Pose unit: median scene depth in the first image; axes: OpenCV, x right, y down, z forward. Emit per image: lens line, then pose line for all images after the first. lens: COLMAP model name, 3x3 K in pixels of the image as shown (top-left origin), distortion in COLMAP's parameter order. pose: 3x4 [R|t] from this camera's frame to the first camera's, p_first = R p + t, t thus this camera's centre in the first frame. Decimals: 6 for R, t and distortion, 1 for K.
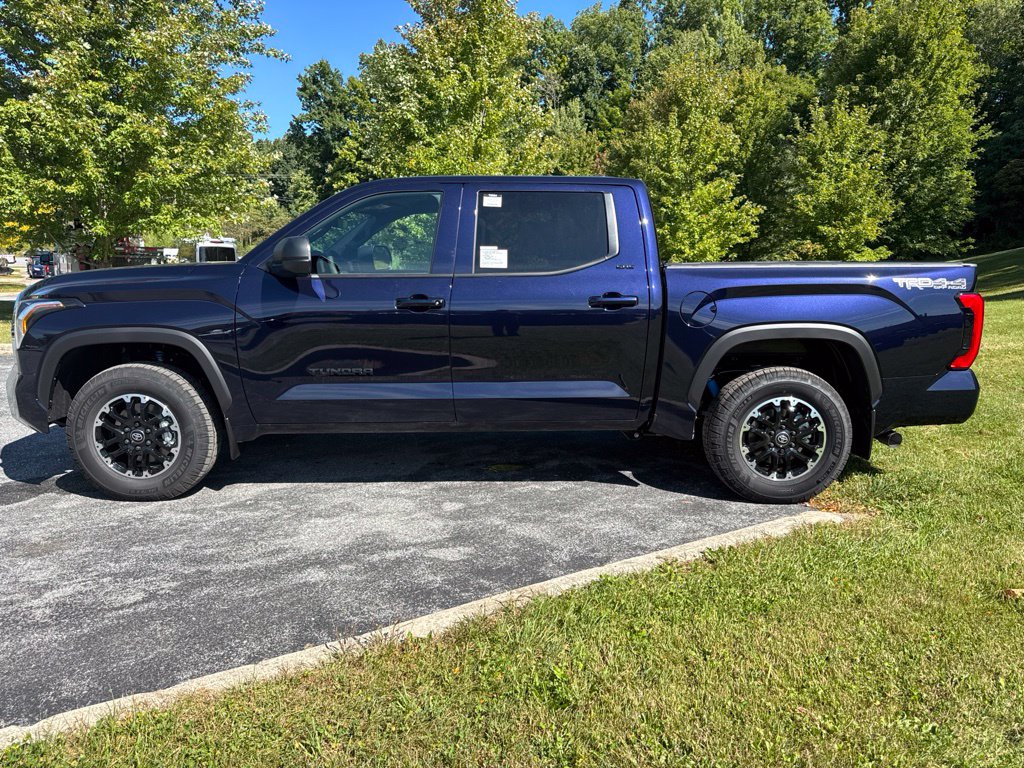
lens RADIAL K [[729.2, 0, 512.0], [0, 729.2, 384.0], [0, 0, 1]] dist [0.013690, -0.013430]
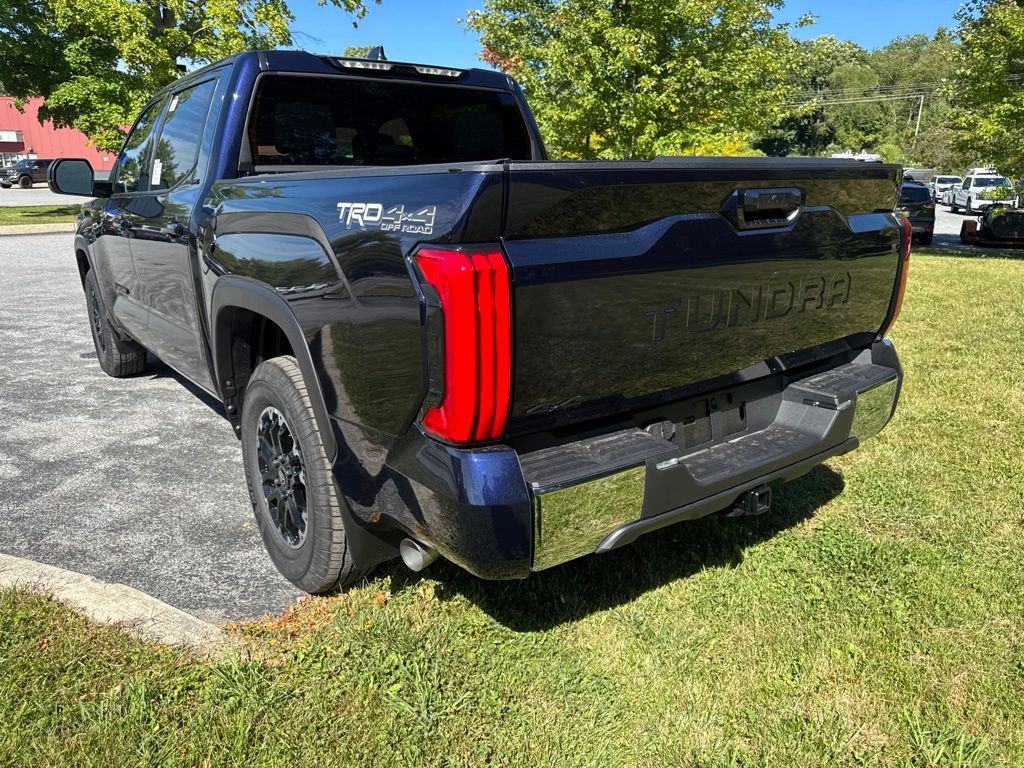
lens RADIAL K [[734.7, 0, 512.0], [0, 734.7, 384.0], [0, 0, 1]] dist [0.002998, 0.000279]
pose [[0.599344, 0.199754, -0.775168, 0.706204], [-0.119269, 0.979840, 0.160279, -0.088100], [0.791557, -0.003608, 0.611085, 0.598228]]
